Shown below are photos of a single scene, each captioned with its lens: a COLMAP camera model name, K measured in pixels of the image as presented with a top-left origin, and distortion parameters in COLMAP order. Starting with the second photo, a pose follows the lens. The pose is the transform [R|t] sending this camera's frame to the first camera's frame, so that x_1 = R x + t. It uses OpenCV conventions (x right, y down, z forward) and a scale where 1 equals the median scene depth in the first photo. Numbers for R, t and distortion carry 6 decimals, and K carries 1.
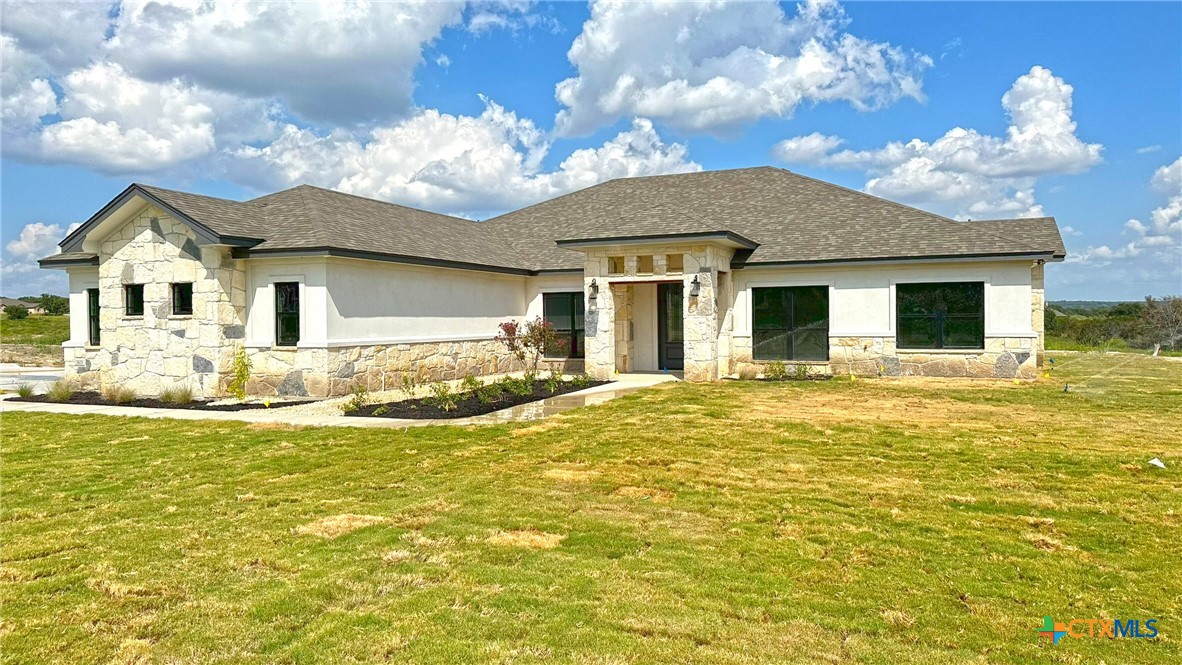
lens RADIAL K [[813.6, 0, 598.3], [0, 813.6, 325.9], [0, 0, 1]] dist [0.094920, -0.133420]
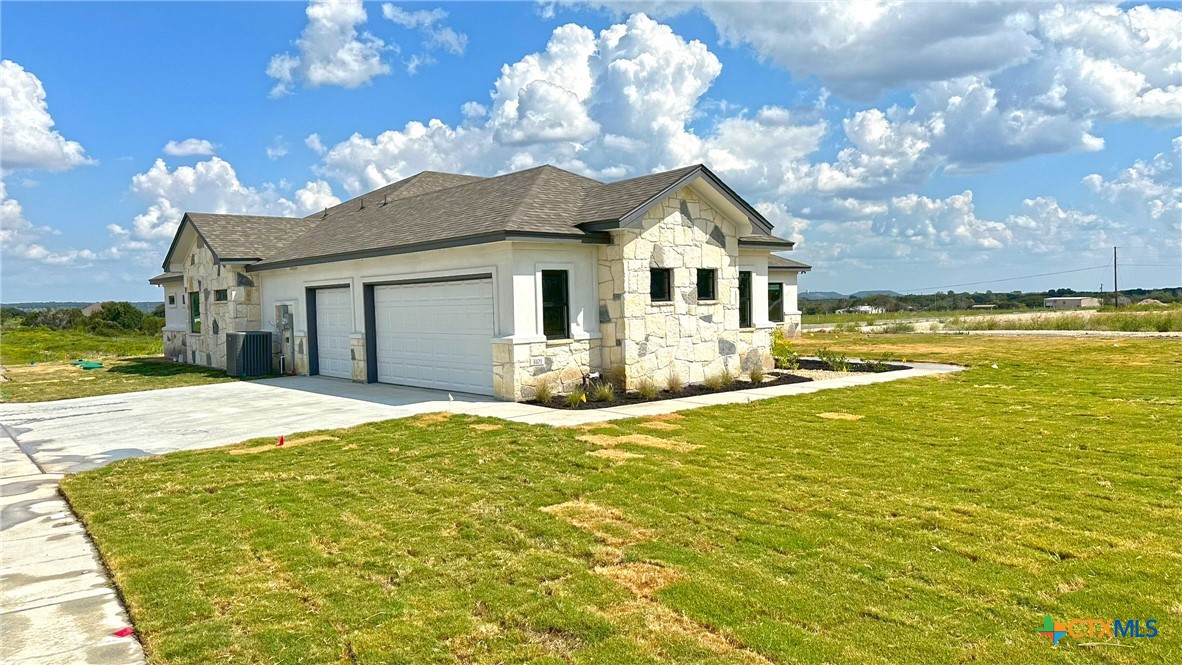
lens RADIAL K [[813.6, 0, 598.3], [0, 813.6, 325.9], [0, 0, 1]] dist [0.094920, -0.133420]
pose [[0.457740, -0.026941, 0.888678, -1.223292], [0.028037, 0.999481, 0.015858, -0.001312], [-0.888644, 0.017657, 0.458258, 0.555608]]
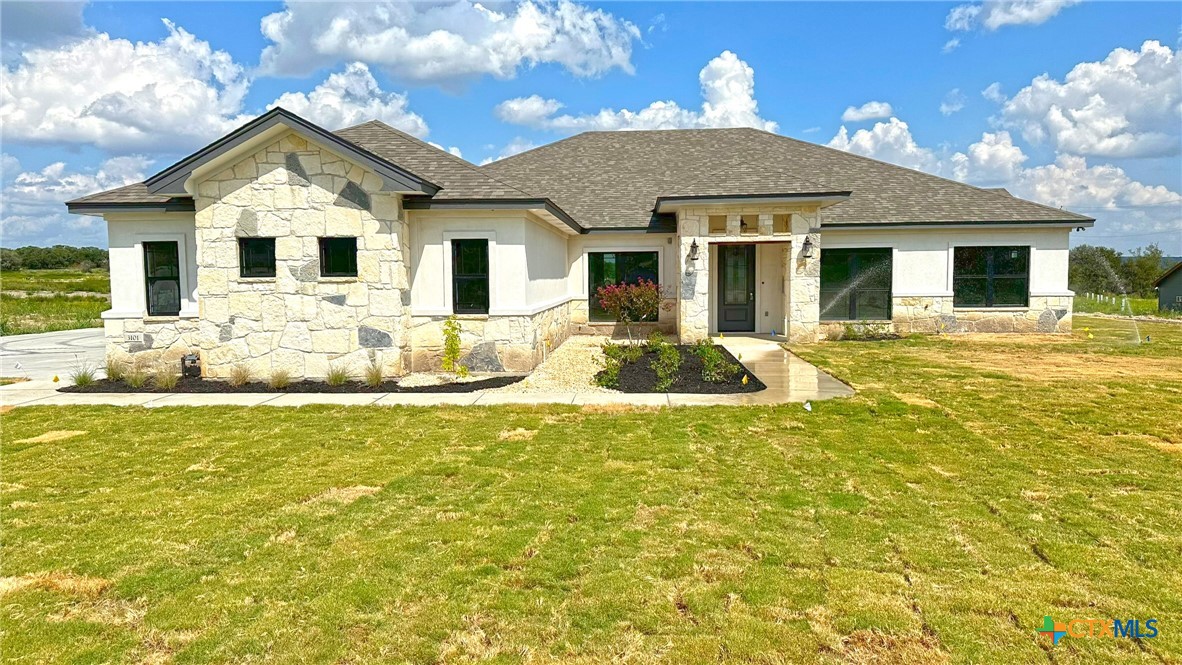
lens RADIAL K [[818.5, 0, 591.0], [0, 818.5, 332.5], [0, 0, 1]] dist [0.096387, -0.138964]
pose [[0.946569, -0.021731, 0.321768, -0.446554], [0.003179, 0.998308, 0.058069, -0.004310], [-0.322485, -0.053943, 0.945036, 0.130056]]
